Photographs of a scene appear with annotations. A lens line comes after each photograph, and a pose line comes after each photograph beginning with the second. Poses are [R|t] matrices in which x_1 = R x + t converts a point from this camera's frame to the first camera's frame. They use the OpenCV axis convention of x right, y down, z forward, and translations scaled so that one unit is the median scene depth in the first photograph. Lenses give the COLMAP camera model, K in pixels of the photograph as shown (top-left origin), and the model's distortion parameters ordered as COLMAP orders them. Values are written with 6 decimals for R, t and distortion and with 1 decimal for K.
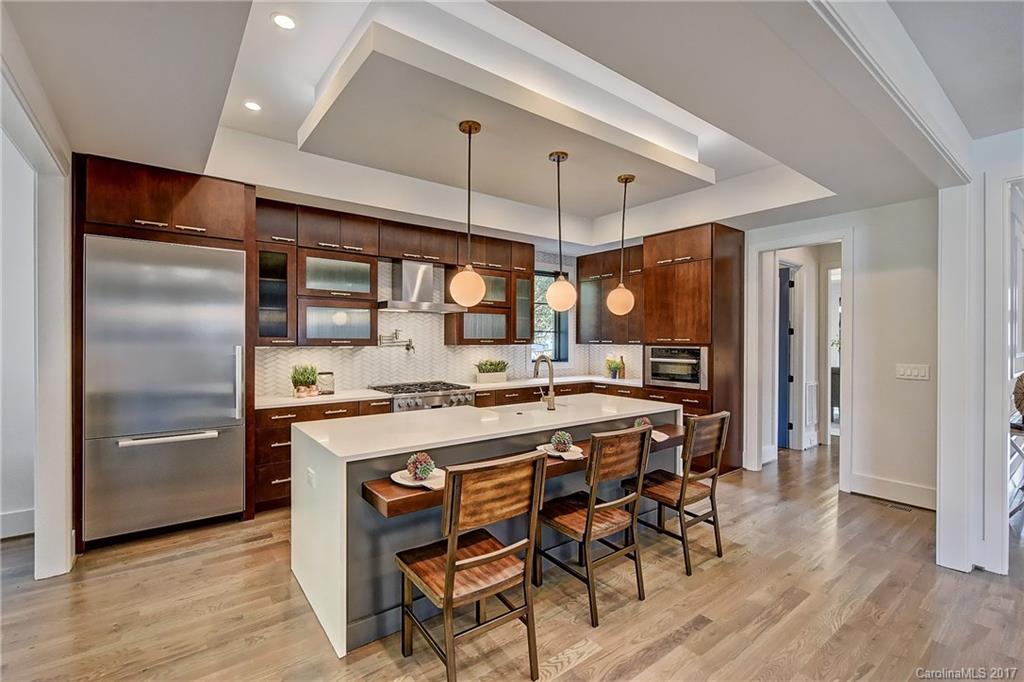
lens RADIAL K [[450.5, 0, 511.0], [0, 450.5, 338.2], [0, 0, 1]] dist [-0.014687, 0.000009]
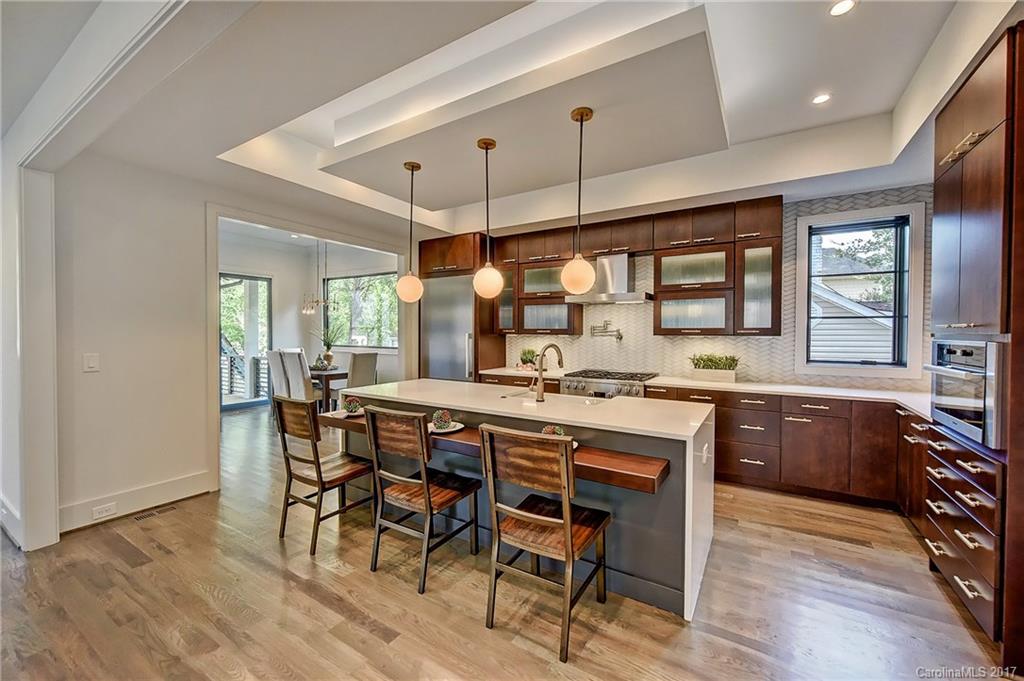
lens RADIAL K [[405.7, 0, 512.7], [0, 405.7, 342.2], [0, 0, 1]] dist [0.000122, -0.000014]
pose [[0.358307, 0.023283, -0.933314, 0.670778], [0.004672, 0.999632, 0.026731, 0.006686], [0.933592, -0.013938, 0.358066, 0.497719]]
